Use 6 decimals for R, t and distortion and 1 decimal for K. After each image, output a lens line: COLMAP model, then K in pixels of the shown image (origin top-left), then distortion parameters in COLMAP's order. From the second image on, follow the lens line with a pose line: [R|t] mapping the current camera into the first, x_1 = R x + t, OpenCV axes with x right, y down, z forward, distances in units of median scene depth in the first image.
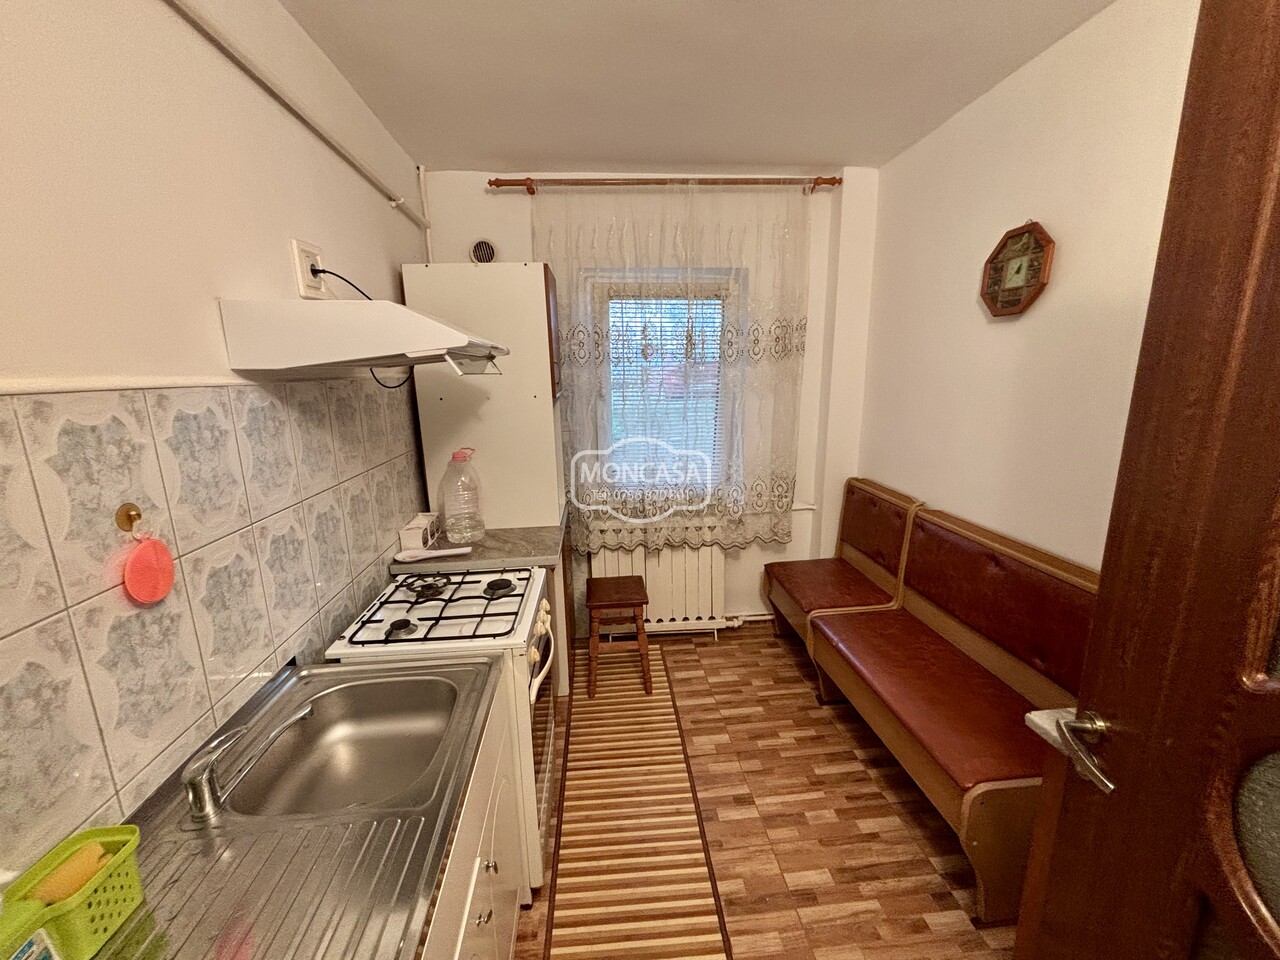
lens RADIAL K [[515.8, 0, 640.0], [0, 515.8, 480.0], [0, 0, 1]] dist [-0.000505, 0.000336]
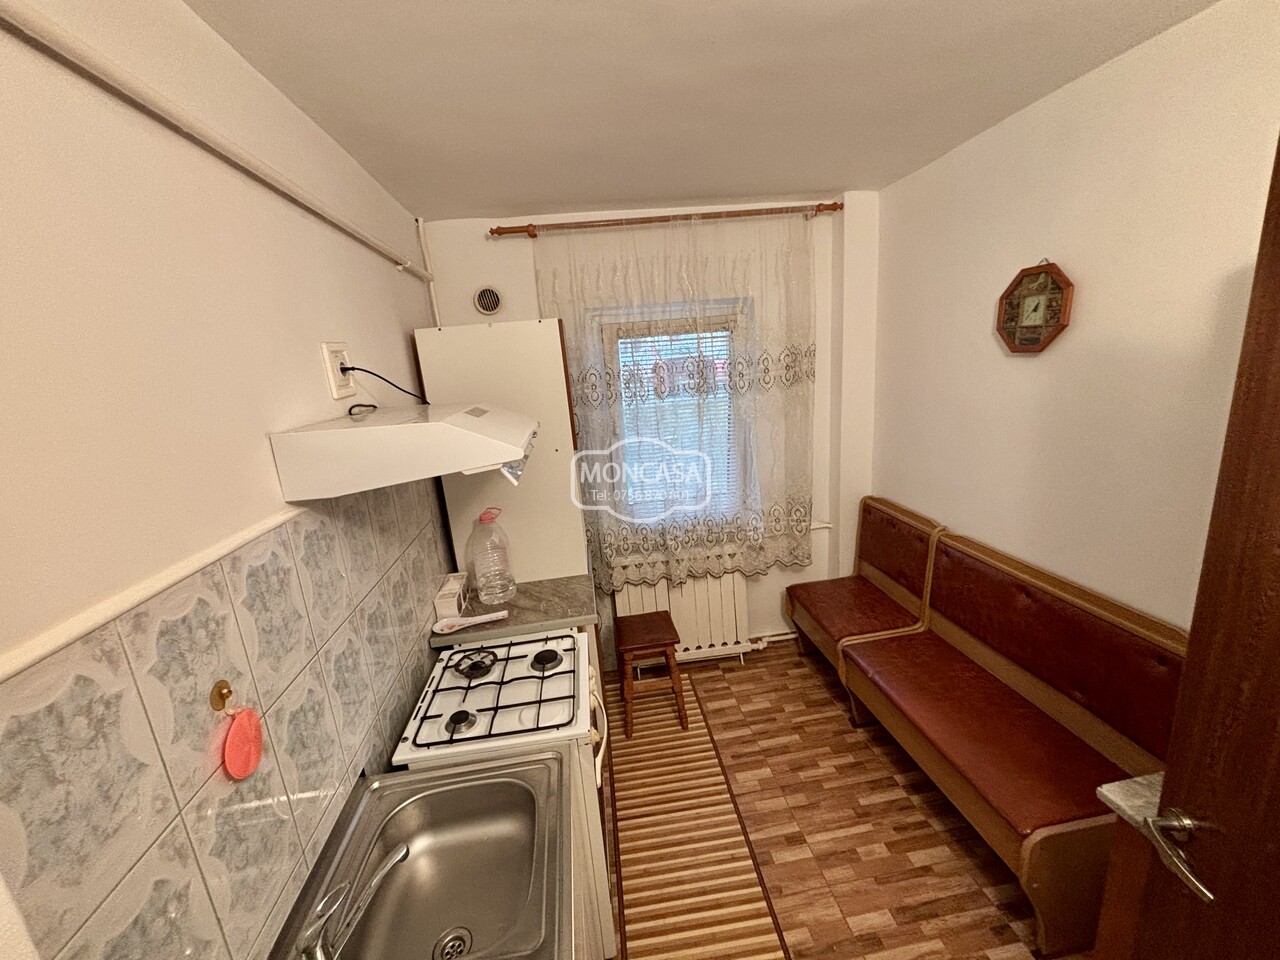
lens RADIAL K [[515.8, 0, 640.0], [0, 515.8, 480.0], [0, 0, 1]] dist [-0.000505, 0.000336]
pose [[0.997365, -0.068983, 0.022441, -0.074460], [0.068462, 0.997383, 0.023231, -0.126384], [-0.023985, -0.021633, 0.999478, -0.000065]]
